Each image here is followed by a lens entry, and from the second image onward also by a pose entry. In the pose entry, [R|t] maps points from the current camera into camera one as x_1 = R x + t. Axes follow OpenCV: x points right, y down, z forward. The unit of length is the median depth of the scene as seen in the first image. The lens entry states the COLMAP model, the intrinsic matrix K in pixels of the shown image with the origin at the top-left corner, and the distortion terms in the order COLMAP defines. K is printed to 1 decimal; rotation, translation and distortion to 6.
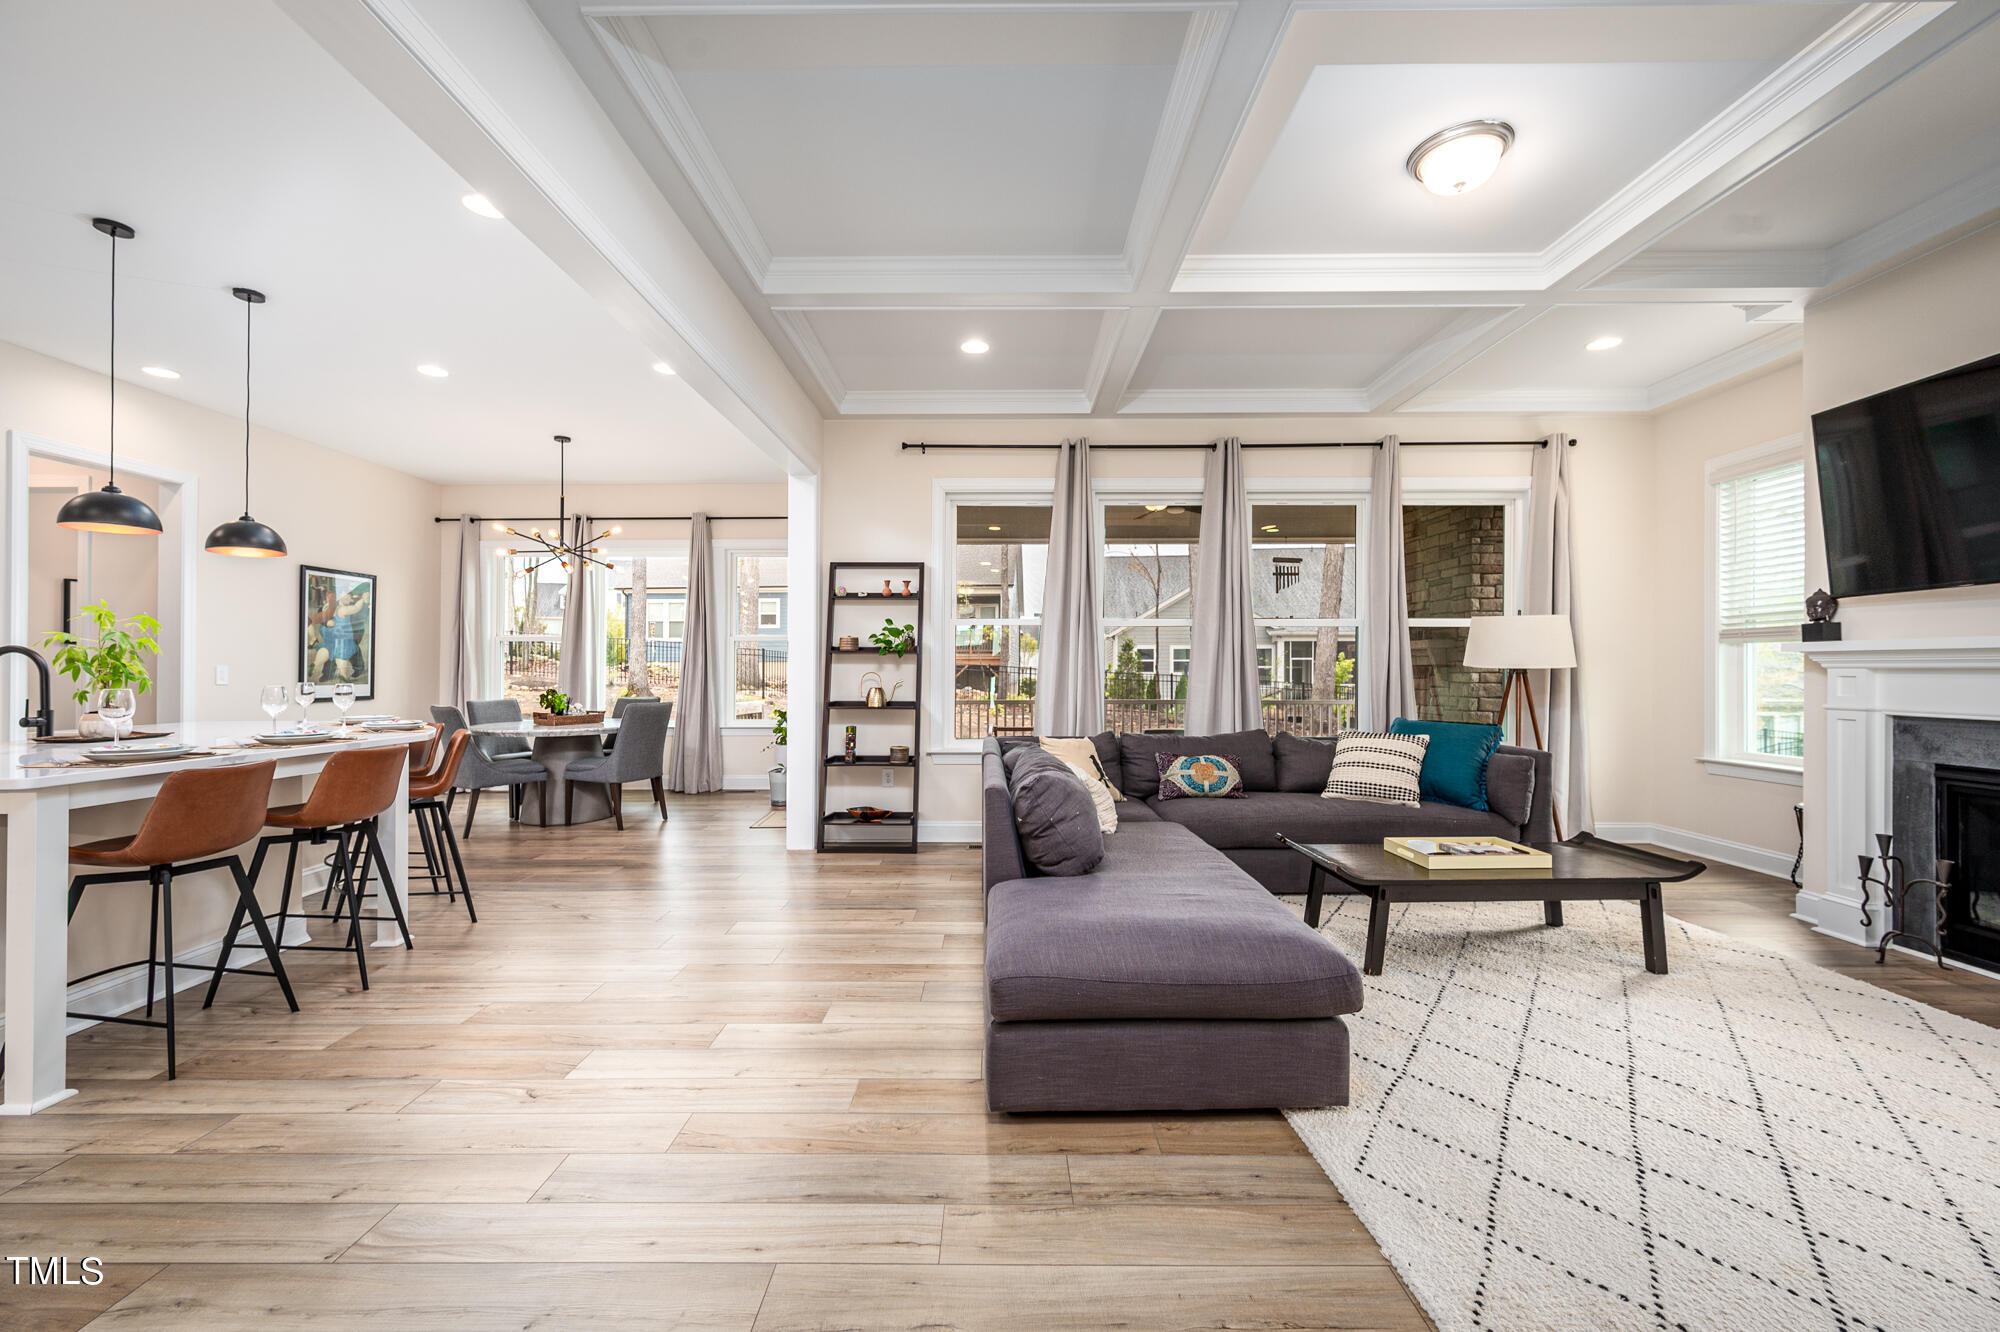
lens RADIAL K [[801.6, 0, 993.9], [0, 801.6, 663.3], [0, 0, 1]] dist [-0.000915, 0.000619]
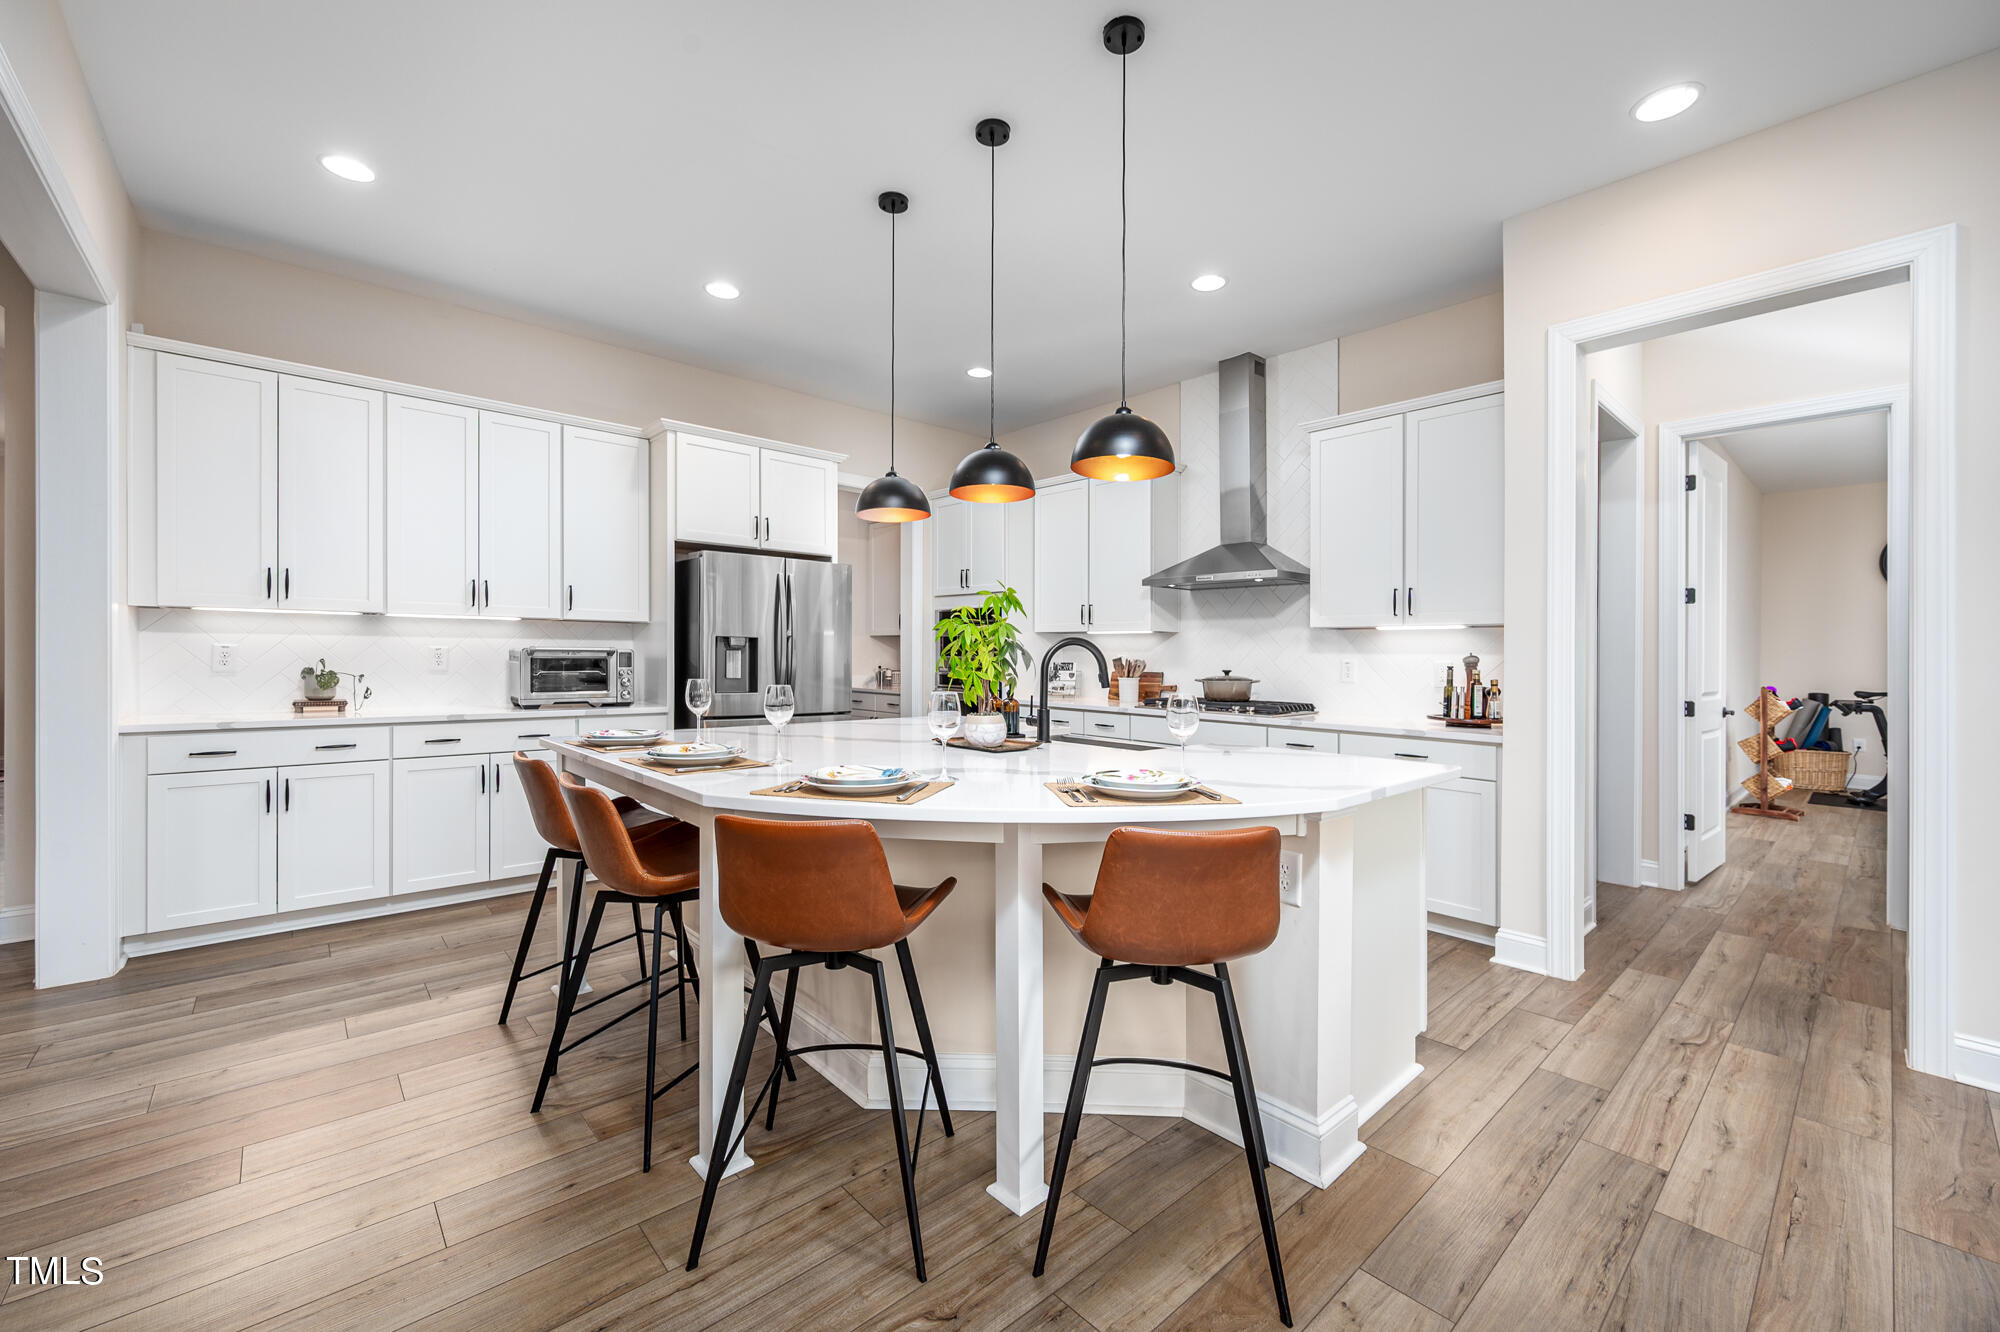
lens RADIAL K [[801.6, 0, 1006.0], [0, 801.6, 657.3], [0, 0, 1]] dist [-0.000915, 0.000619]
pose [[-0.735748, -0.005471, -0.677233, -0.474794], [-0.005699, 0.999982, -0.001887, 0.001818], [0.677231, 0.002471, -0.735766, 1.403338]]
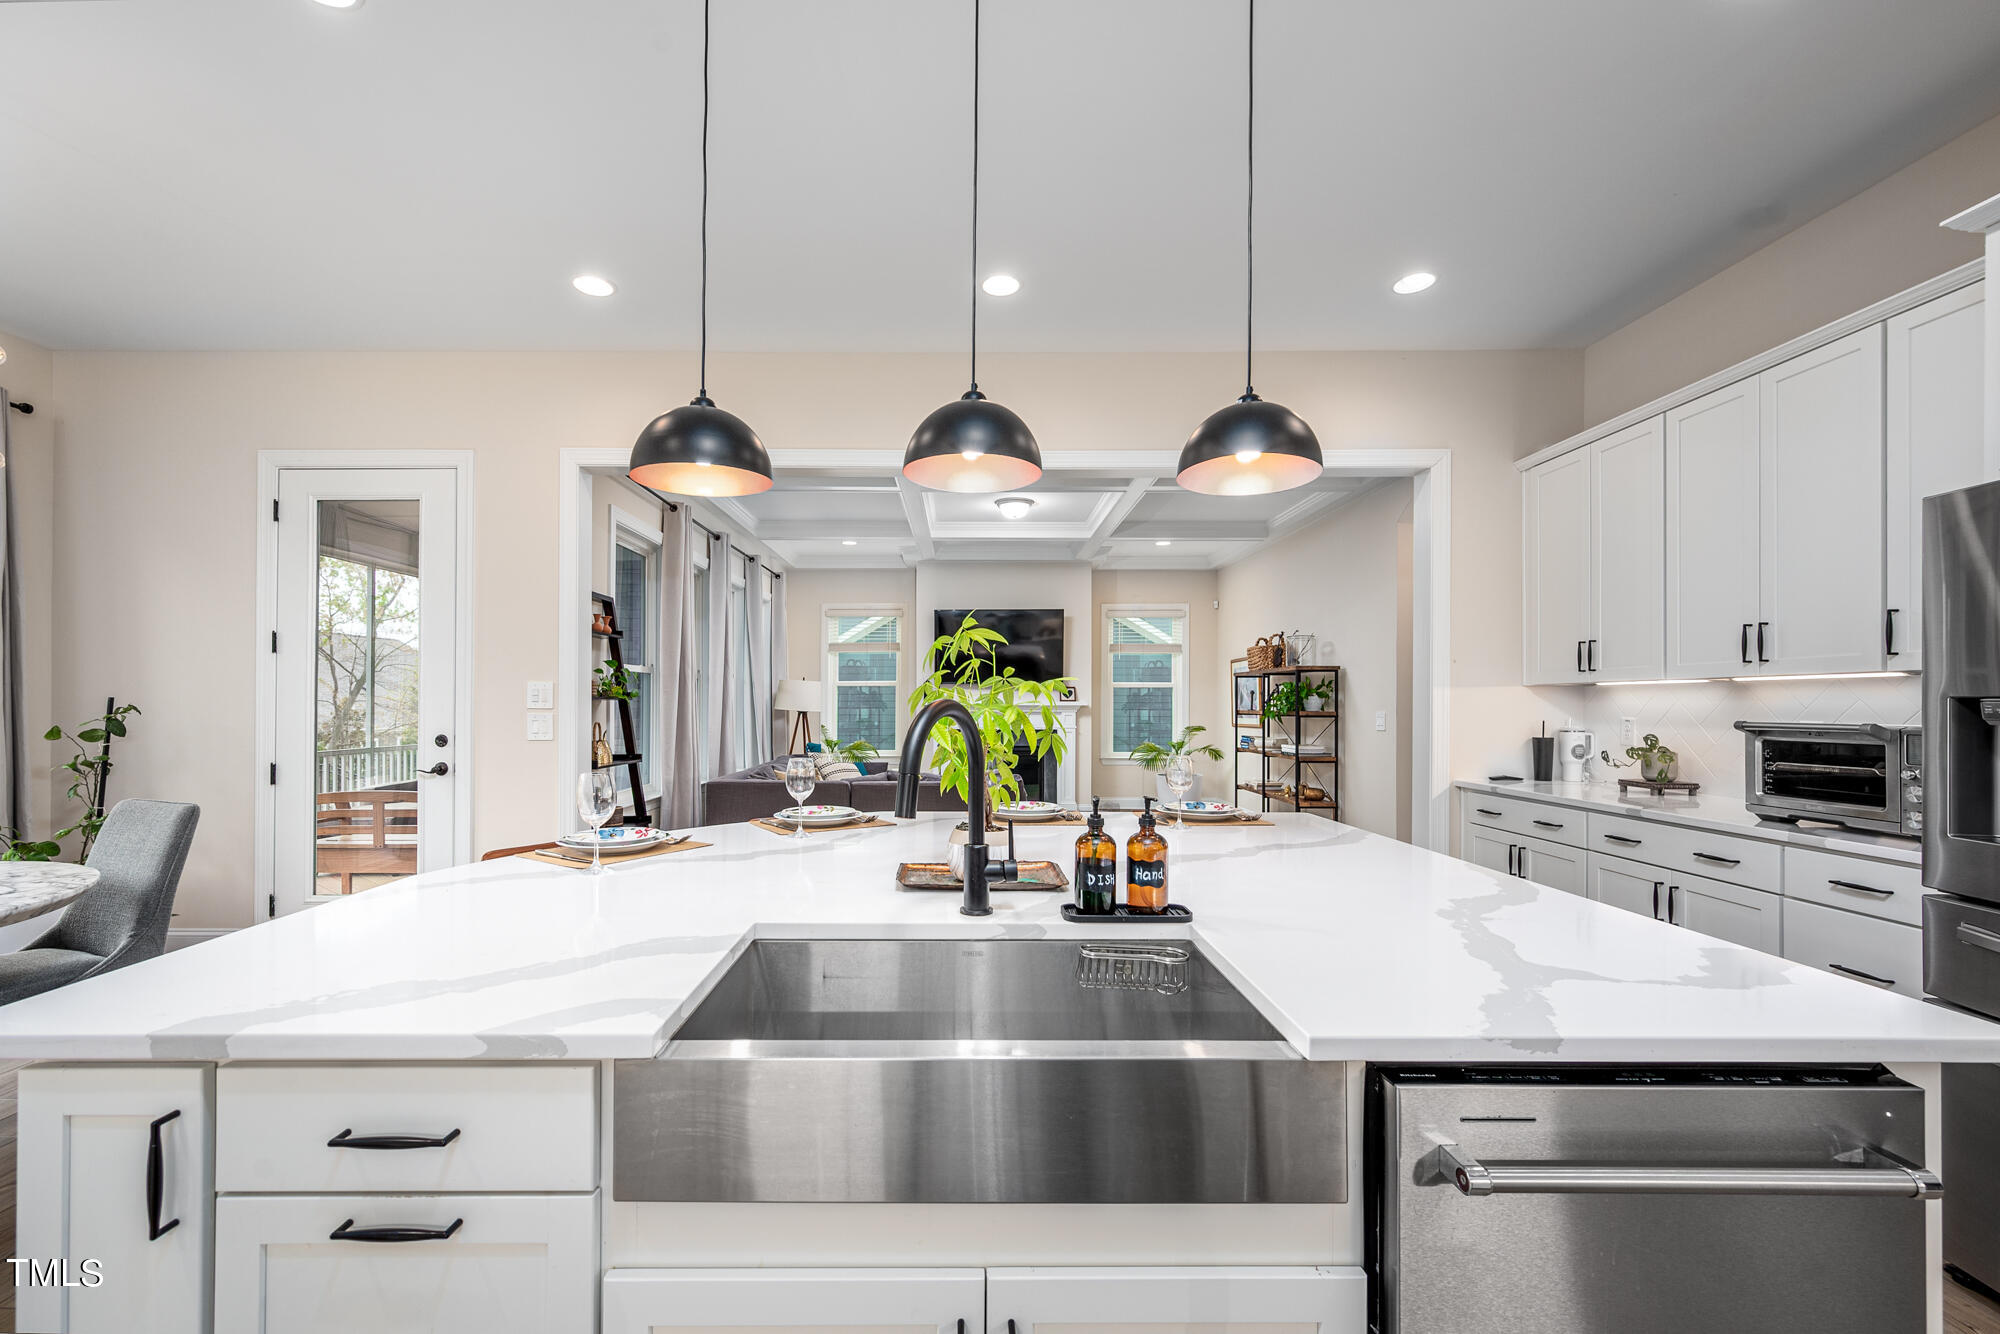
lens RADIAL K [[813.9, 0, 968.8], [0, 813.9, 702.0], [0, 0, 1]] dist [-0.000436, -0.000293]
pose [[-0.008225, 0.001859, 0.999964, -1.404529], [-0.011332, 0.999934, -0.001952, -0.017972], [-0.999902, -0.011348, -0.008204, 0.873594]]
